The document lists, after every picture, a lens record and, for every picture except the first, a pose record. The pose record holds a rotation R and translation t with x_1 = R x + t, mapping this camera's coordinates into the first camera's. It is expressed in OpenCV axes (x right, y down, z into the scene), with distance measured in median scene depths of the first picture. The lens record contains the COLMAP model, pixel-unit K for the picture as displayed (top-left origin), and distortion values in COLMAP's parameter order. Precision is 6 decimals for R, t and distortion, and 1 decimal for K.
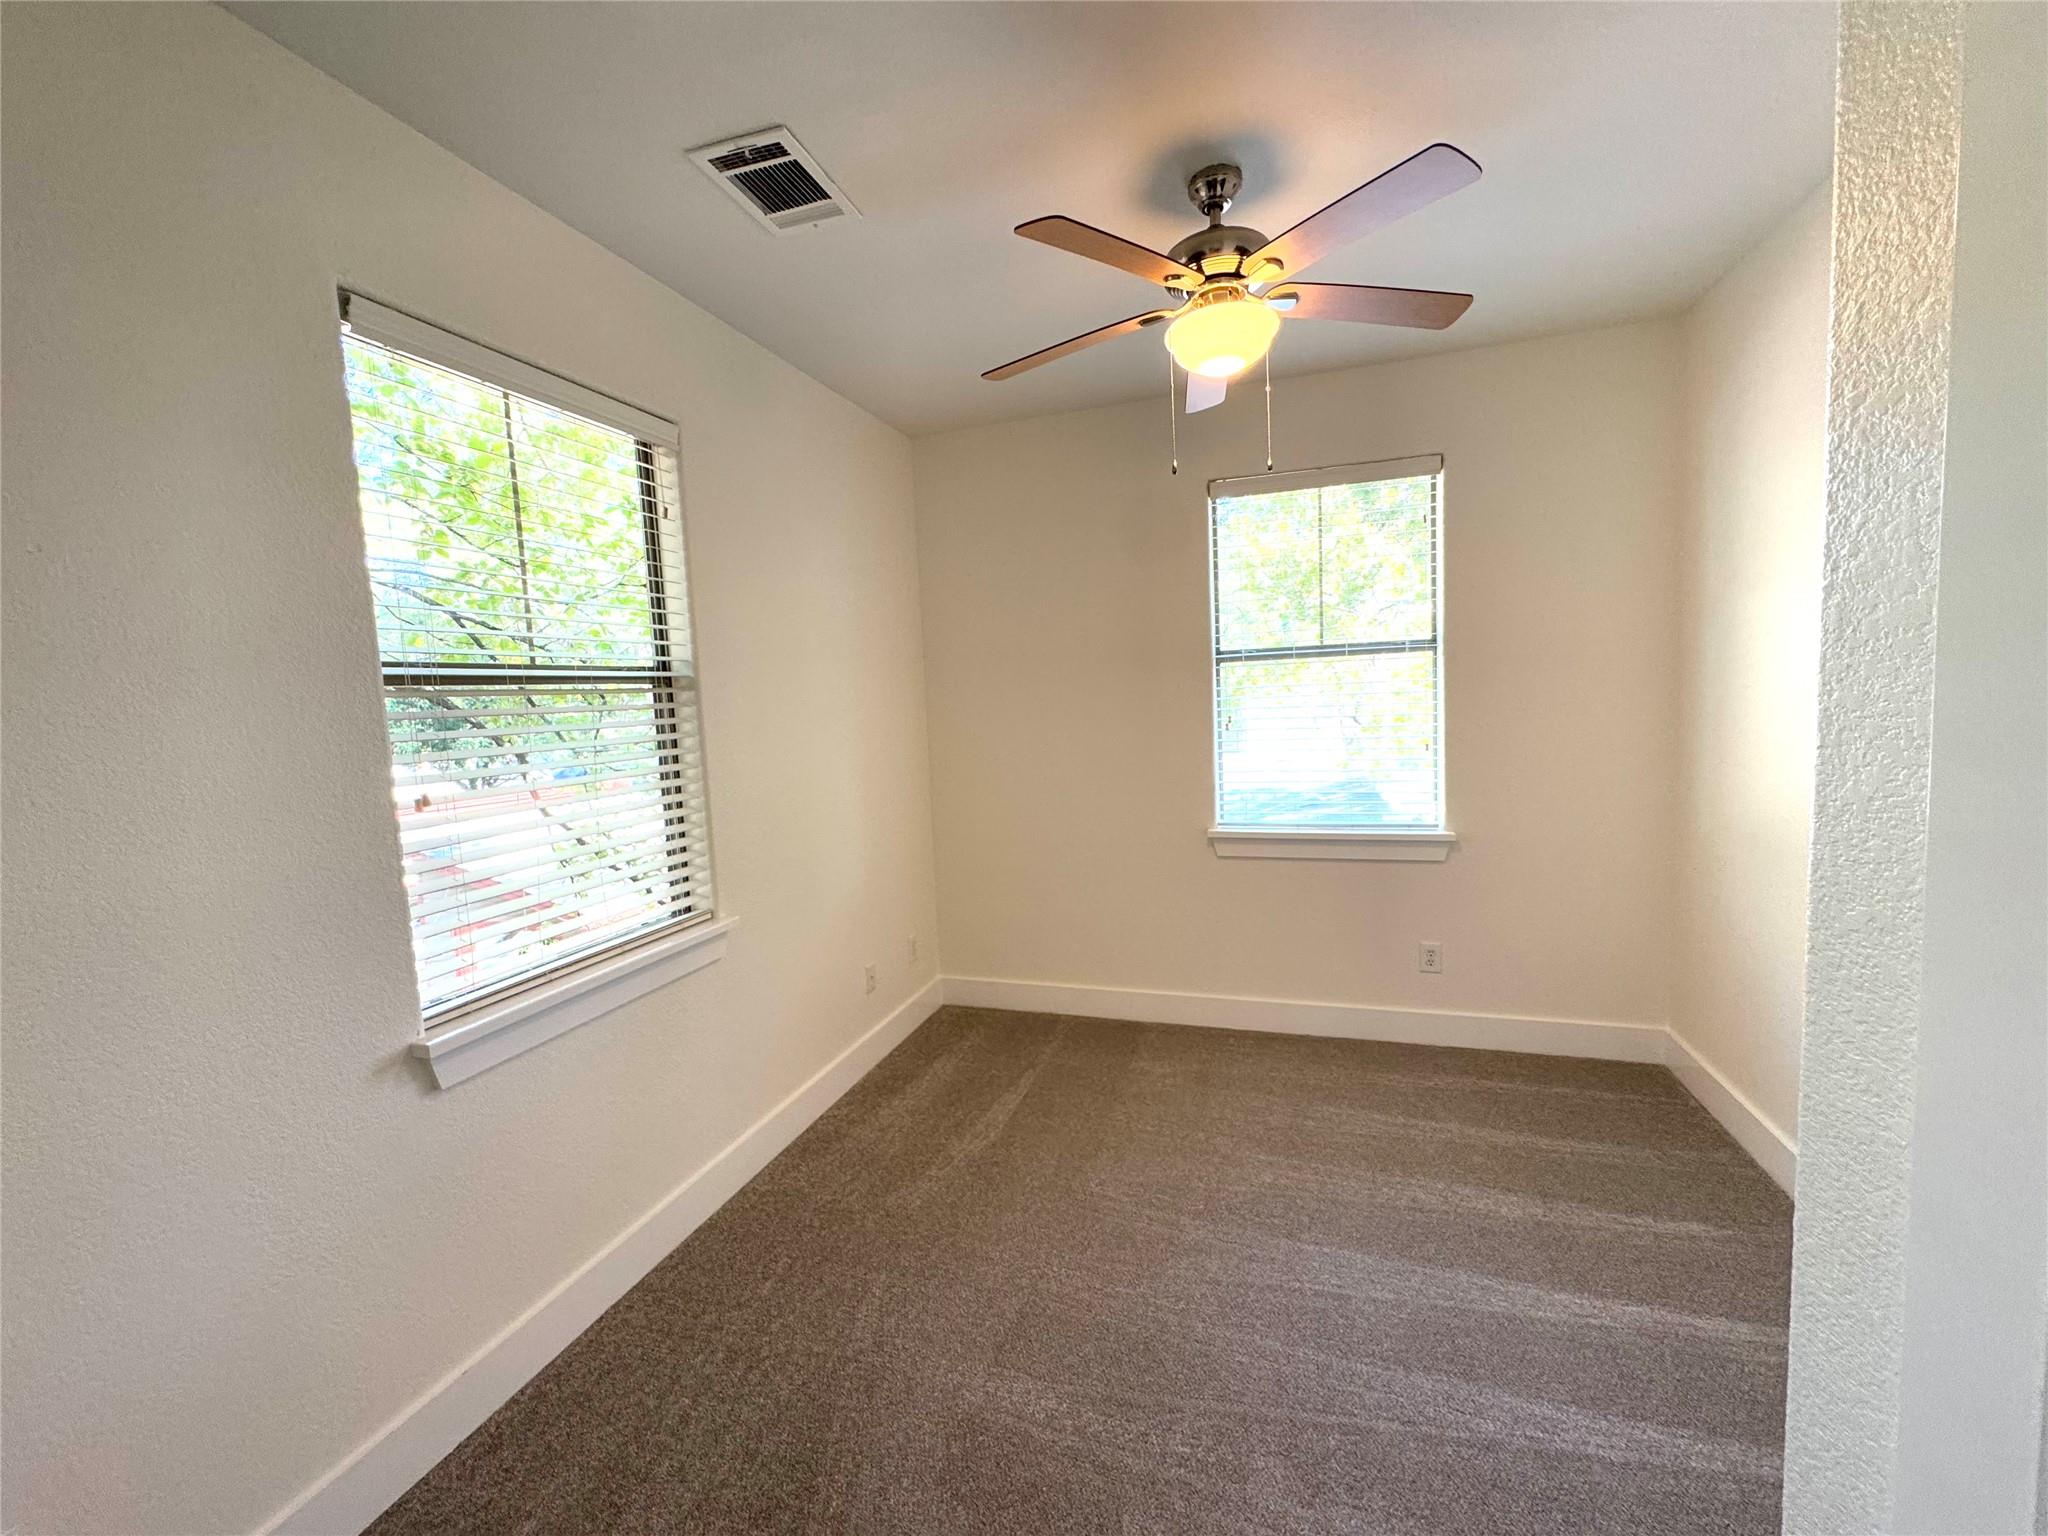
lens RADIAL K [[819.8, 0, 1027.8], [0, 819.8, 768.6], [0, 0, 1]] dist [-0.002901, -0.000491]
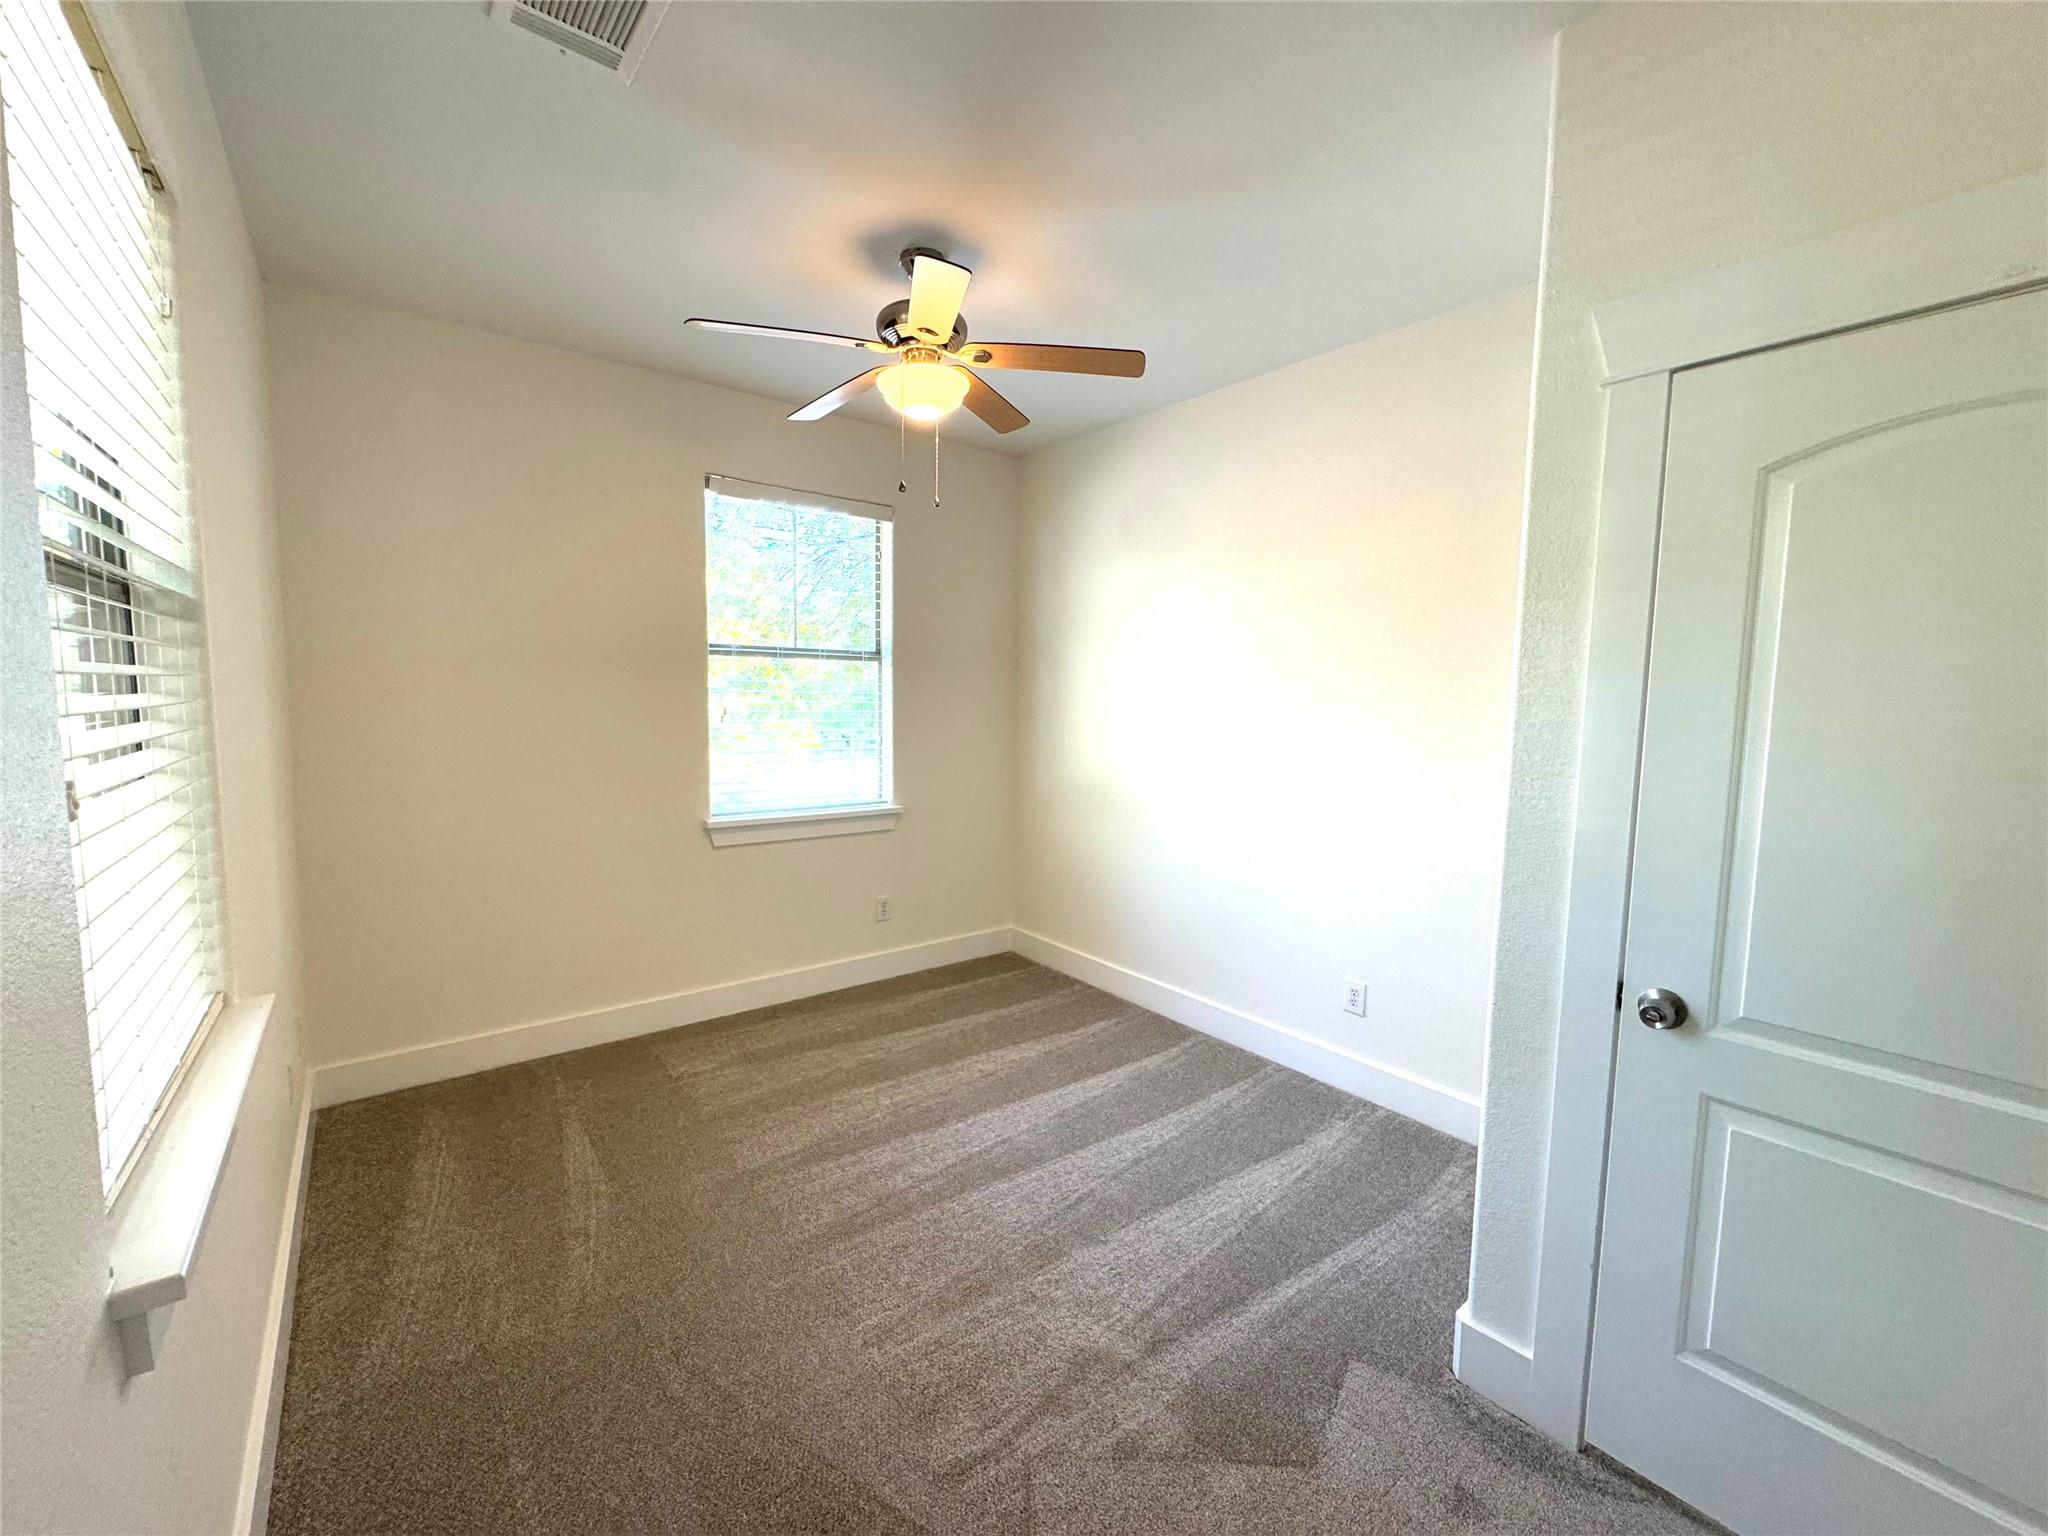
lens RADIAL K [[819.8, 0, 1027.8], [0, 819.8, 768.6], [0, 0, 1]] dist [-0.002901, -0.000491]
pose [[0.546504, -0.022918, 0.837143, -0.445229], [0.033179, 0.999433, 0.005701, 0.020103], [-0.836799, 0.024660, 0.546954, 0.140651]]
